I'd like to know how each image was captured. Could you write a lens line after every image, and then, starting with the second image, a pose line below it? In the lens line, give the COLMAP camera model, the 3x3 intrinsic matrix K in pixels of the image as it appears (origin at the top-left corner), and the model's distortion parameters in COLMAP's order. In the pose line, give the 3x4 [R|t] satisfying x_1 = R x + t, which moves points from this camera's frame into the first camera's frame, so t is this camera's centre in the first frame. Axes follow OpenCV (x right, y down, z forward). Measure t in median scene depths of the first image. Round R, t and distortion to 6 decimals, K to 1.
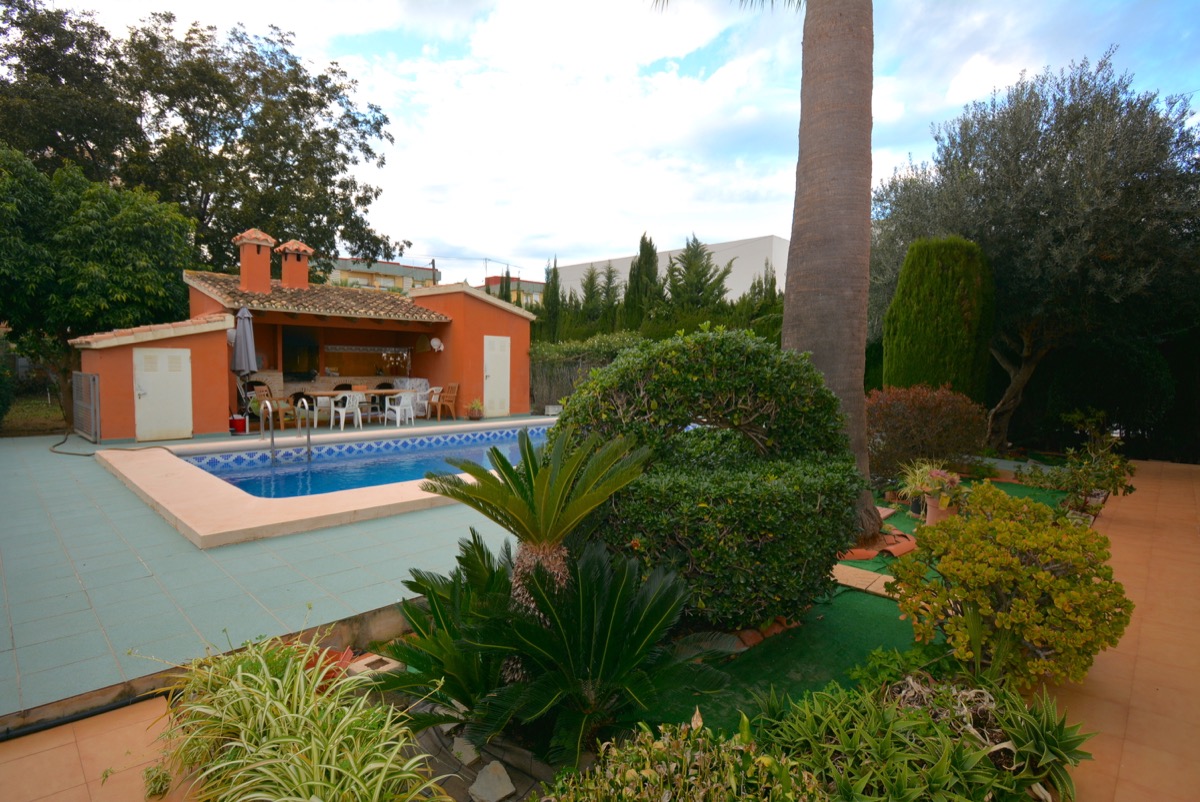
lens RADIAL K [[593.3, 0, 600.0], [0, 593.3, 401.0], [0, 0, 1]] dist [0.018986, -0.027010]
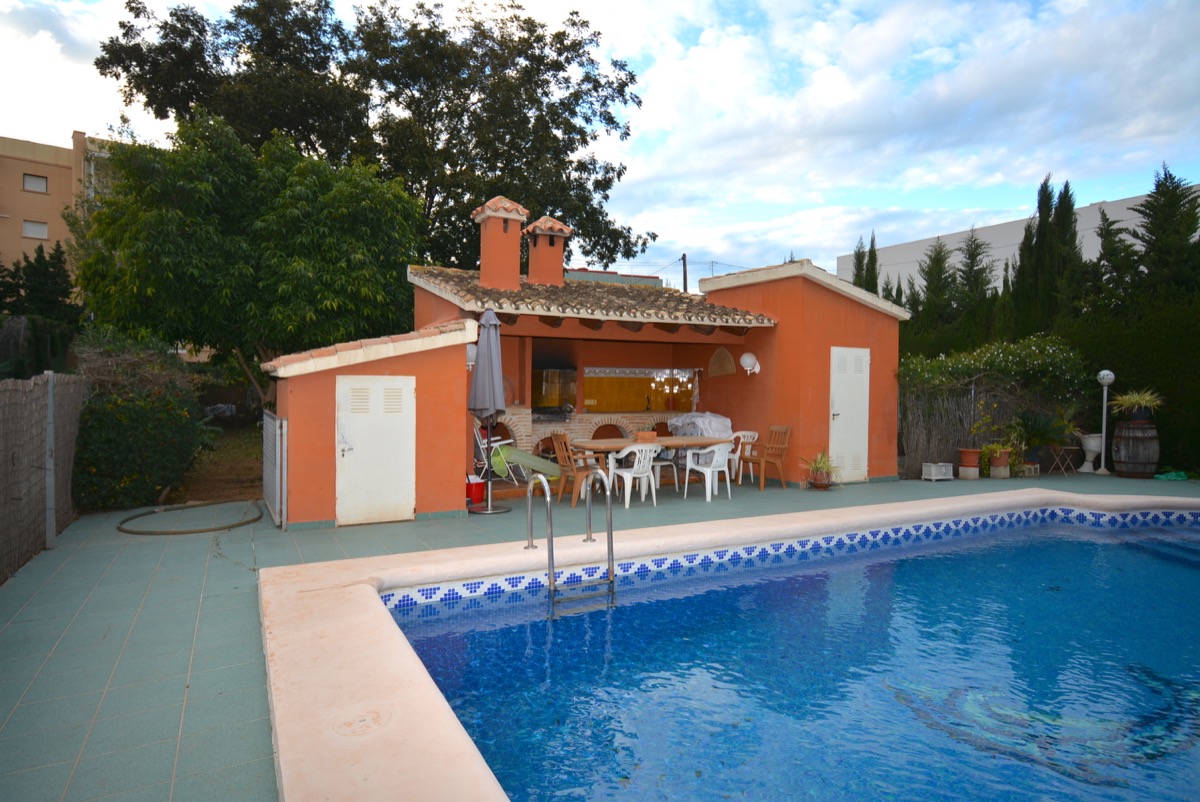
lens RADIAL K [[685.5, 0, 600.2], [0, 685.5, 398.5], [0, 0, 1]] dist [0.024406, -0.035685]
pose [[0.946232, 0.000843, -0.323487, -0.188648], [-0.014953, 0.999042, -0.041135, -0.025996], [0.323142, 0.043760, 0.945338, 0.265268]]
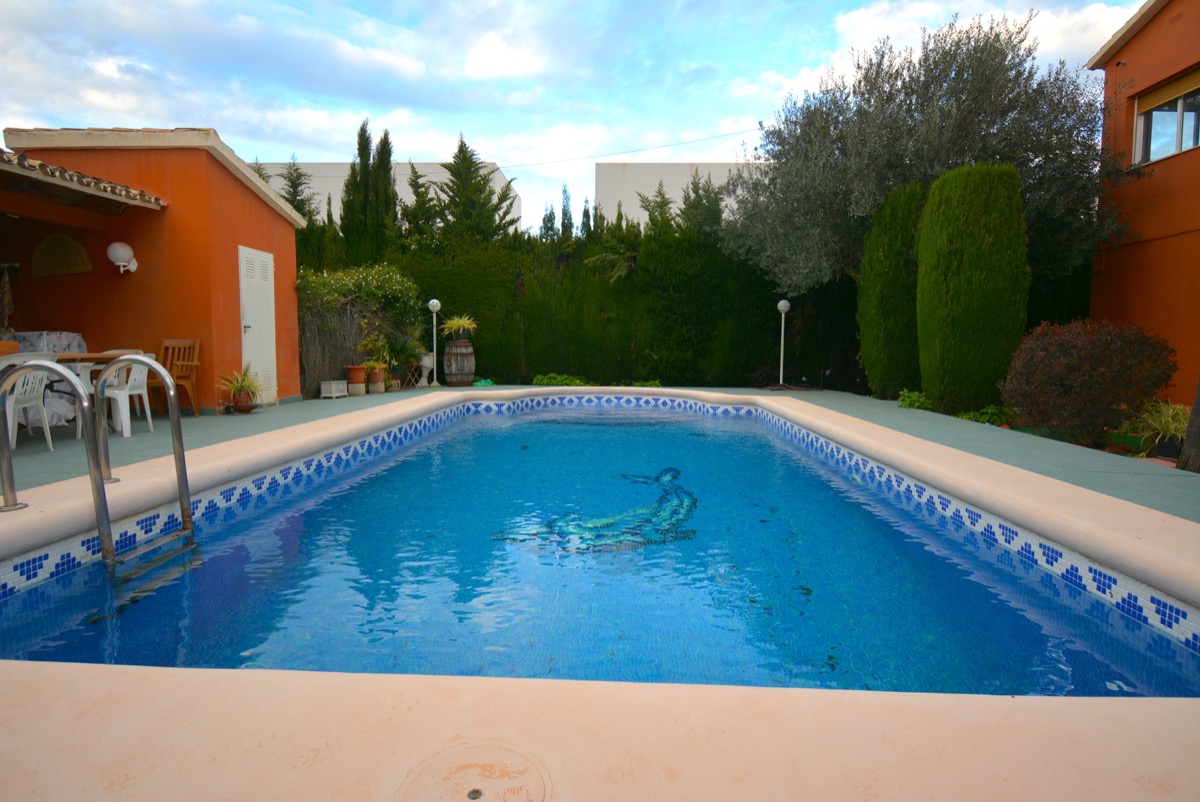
lens RADIAL K [[669.6, 0, 599.4], [0, 669.6, 400.1], [0, 0, 1]] dist [0.024578, -0.035197]
pose [[0.754542, -0.062020, 0.653314, -0.341388], [0.042980, 0.998057, 0.045107, 0.008372], [-0.654842, -0.005956, 0.755742, 0.358416]]
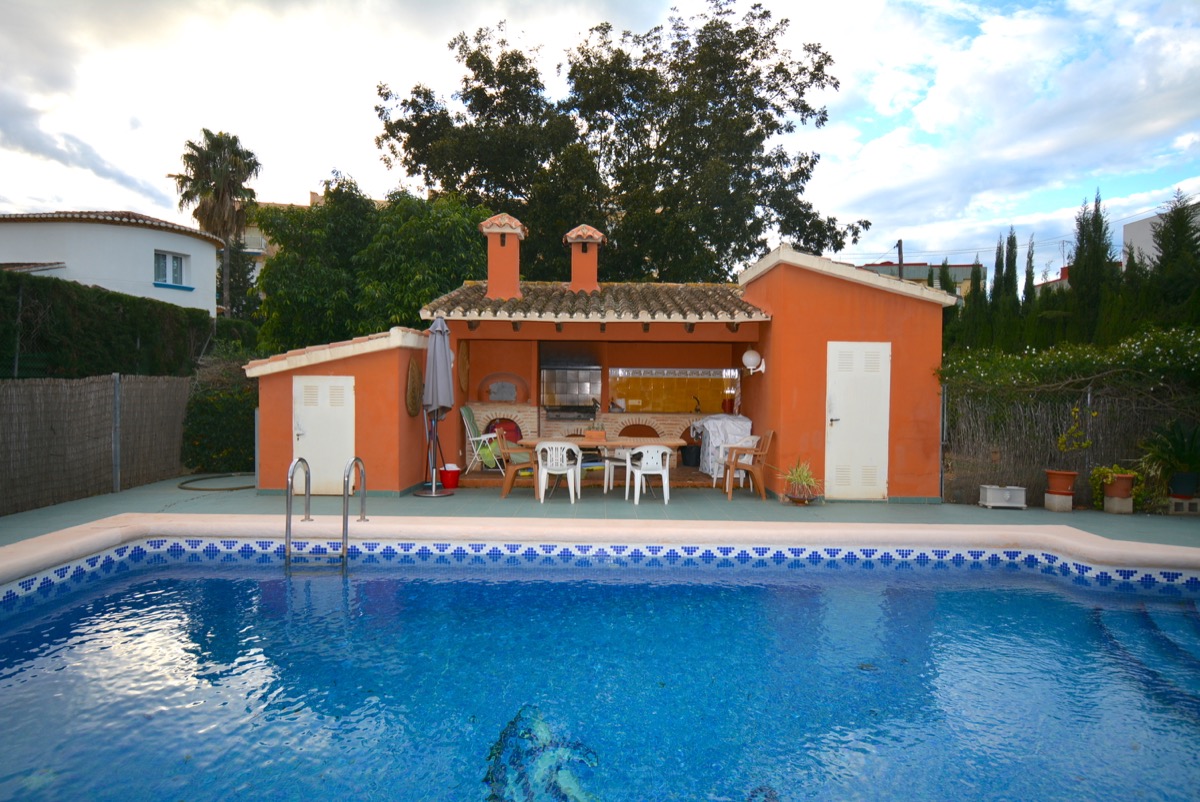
lens RADIAL K [[669.6, 0, 599.4], [0, 669.6, 400.1], [0, 0, 1]] dist [0.024578, -0.035197]
pose [[0.684521, 0.011921, -0.728895, 0.096045], [-0.046314, 0.998558, -0.027163, -0.033683], [0.727520, 0.052351, 0.684086, 0.447225]]
